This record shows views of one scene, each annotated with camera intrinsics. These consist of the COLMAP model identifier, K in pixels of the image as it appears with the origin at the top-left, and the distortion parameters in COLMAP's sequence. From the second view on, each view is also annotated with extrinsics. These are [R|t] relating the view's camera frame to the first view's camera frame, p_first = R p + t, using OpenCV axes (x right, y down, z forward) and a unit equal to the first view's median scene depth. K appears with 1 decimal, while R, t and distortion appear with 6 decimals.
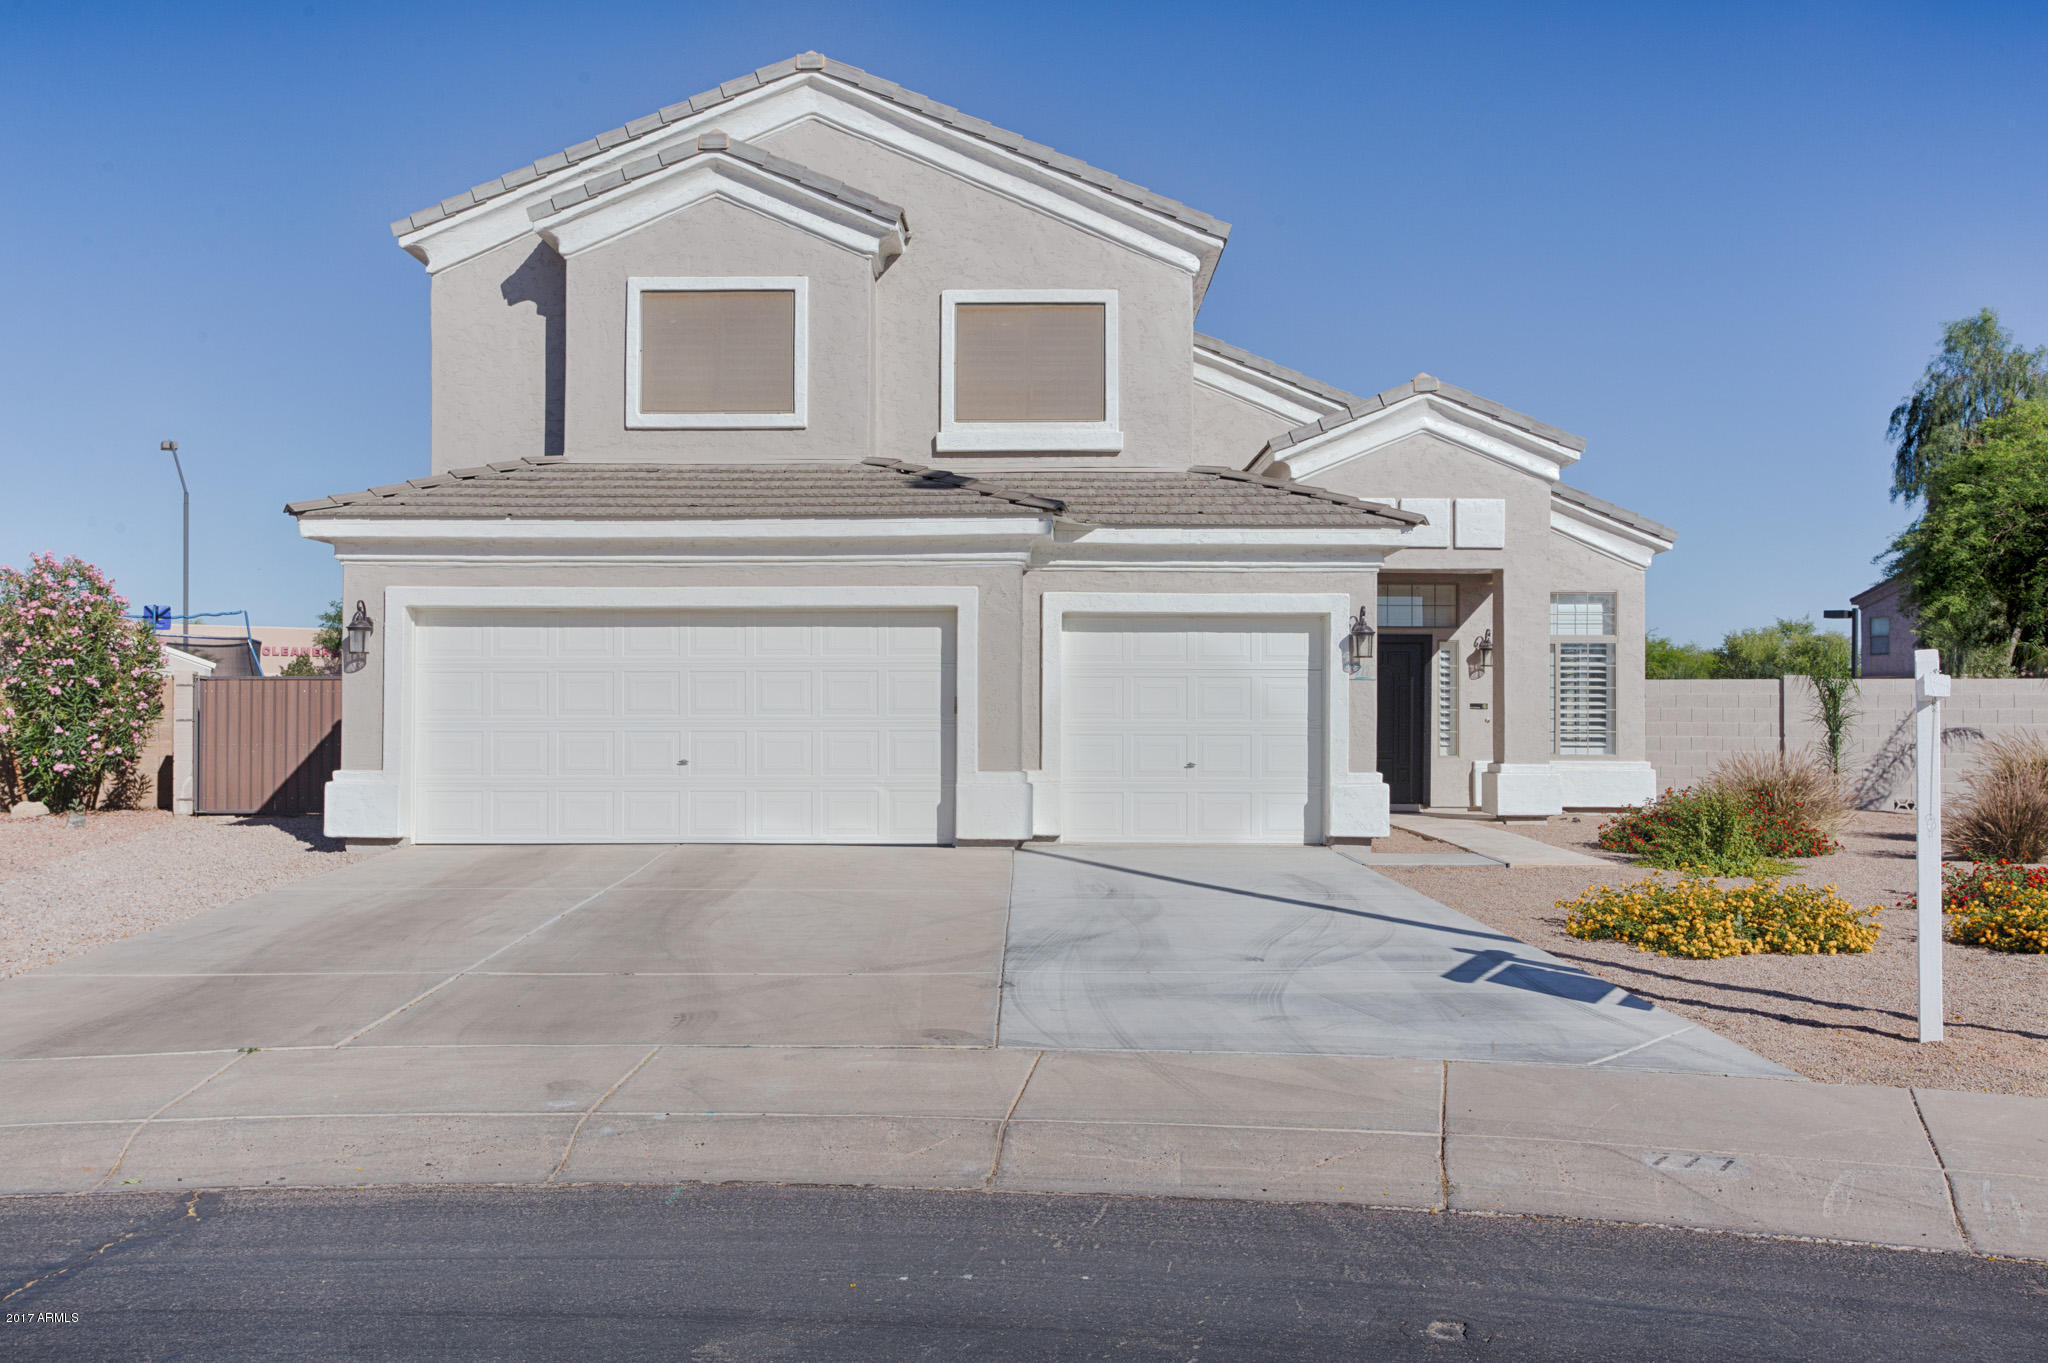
lens RADIAL K [[1716.6, 0, 1024.0], [0, 1716.6, 681.5], [0, 0, 1]] dist [0.001303, -0.001079]
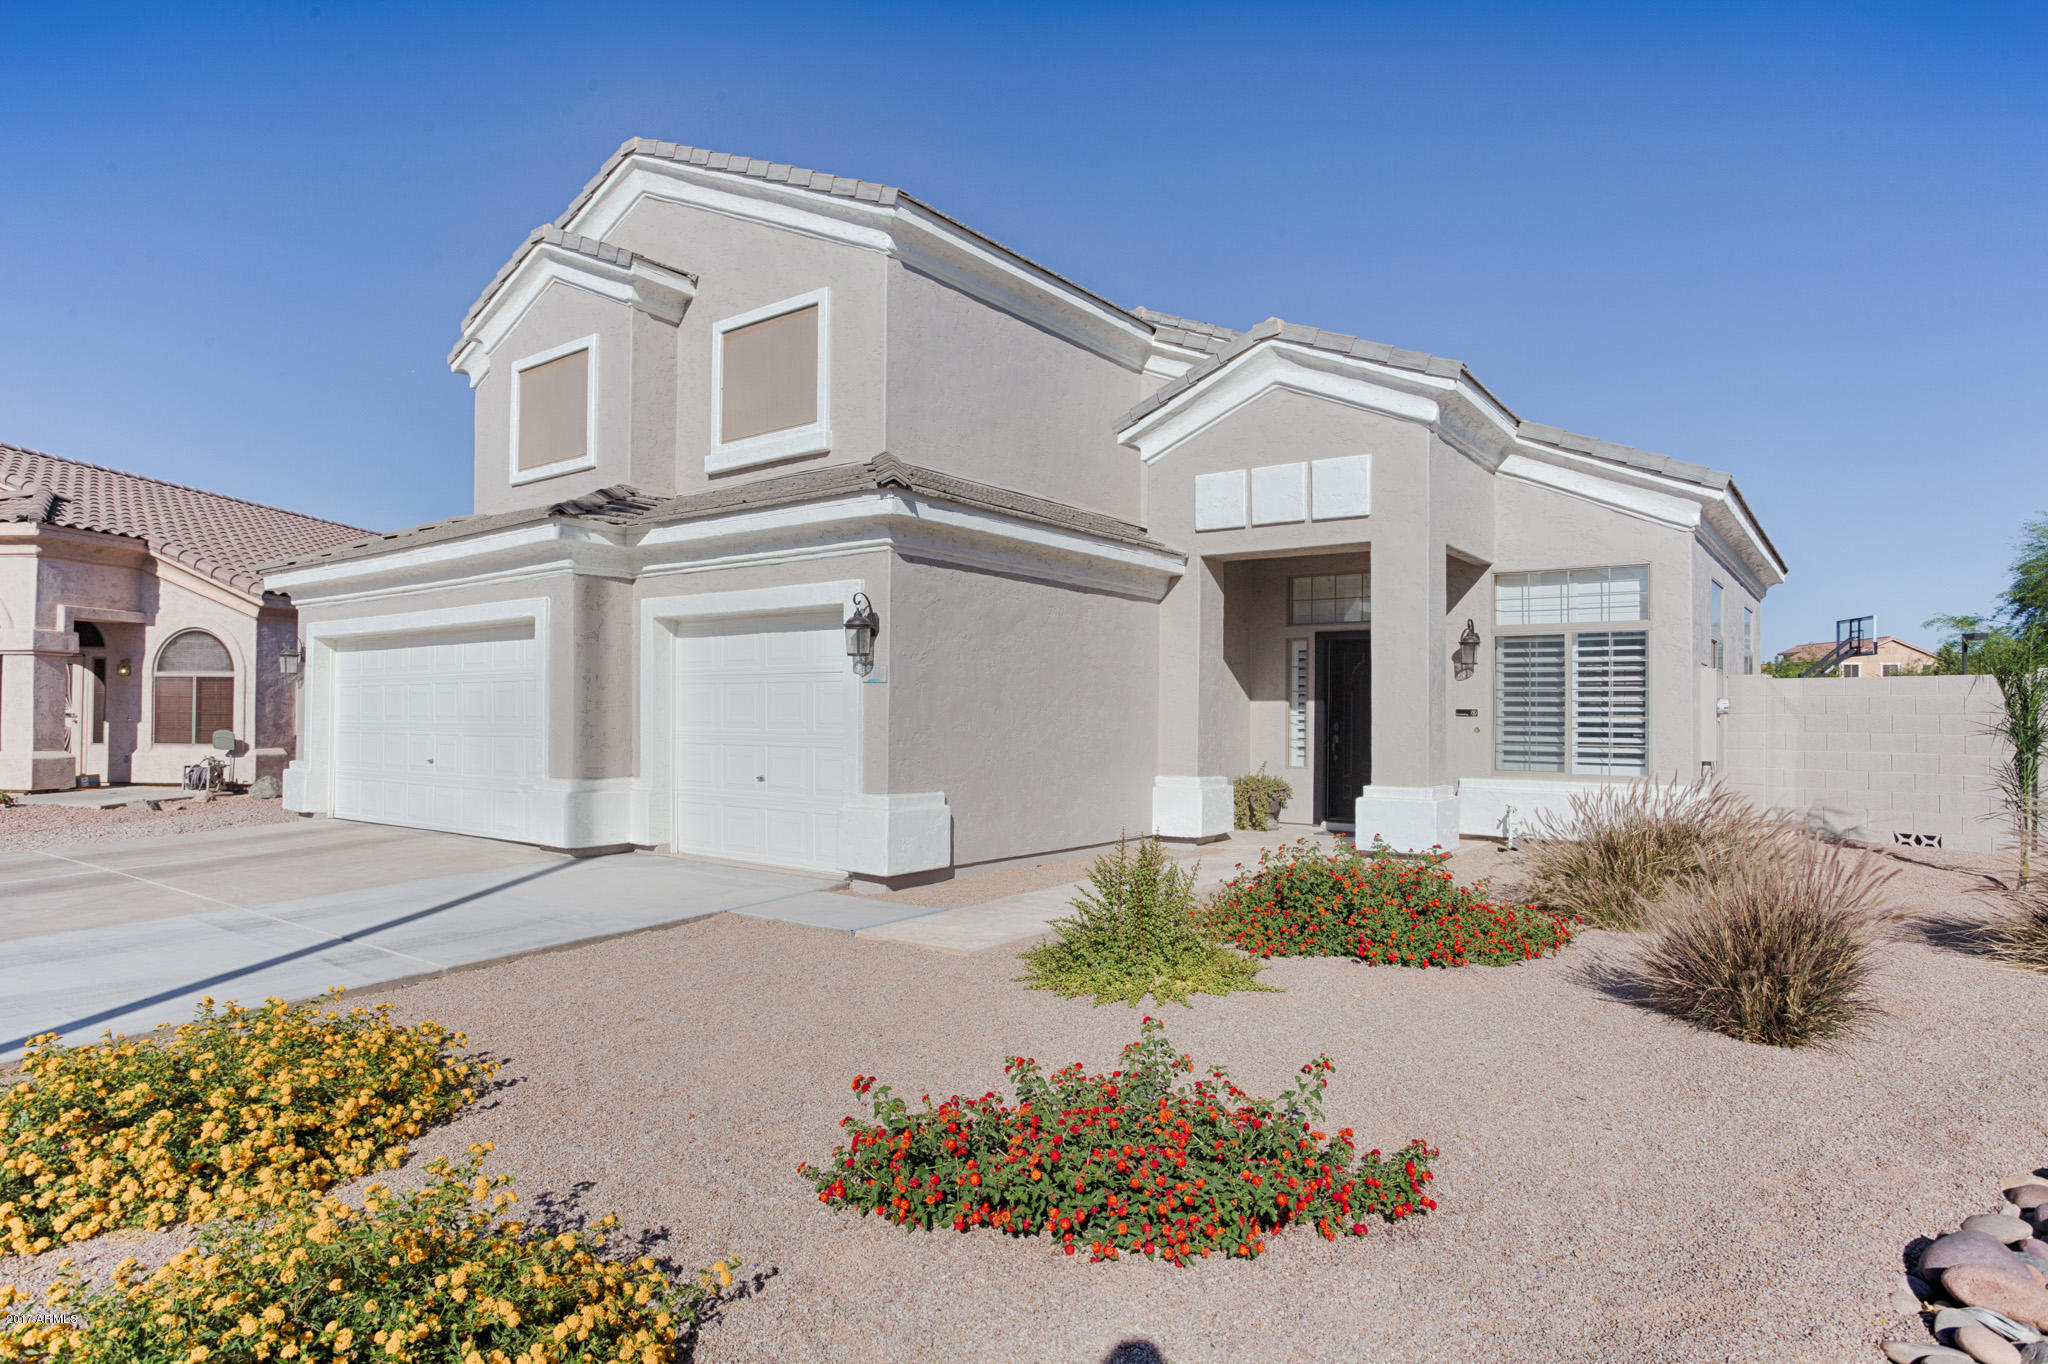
lens RADIAL K [[1166.2, 0, 1023.6], [0, 1166.2, 695.1], [0, 0, 1]] dist [-0.034050, 0.000102]
pose [[0.810177, -0.009008, -0.586116, 0.524974], [0.009448, 0.999953, -0.002309, 0.006391], [0.586109, -0.003667, 0.810224, 0.526694]]
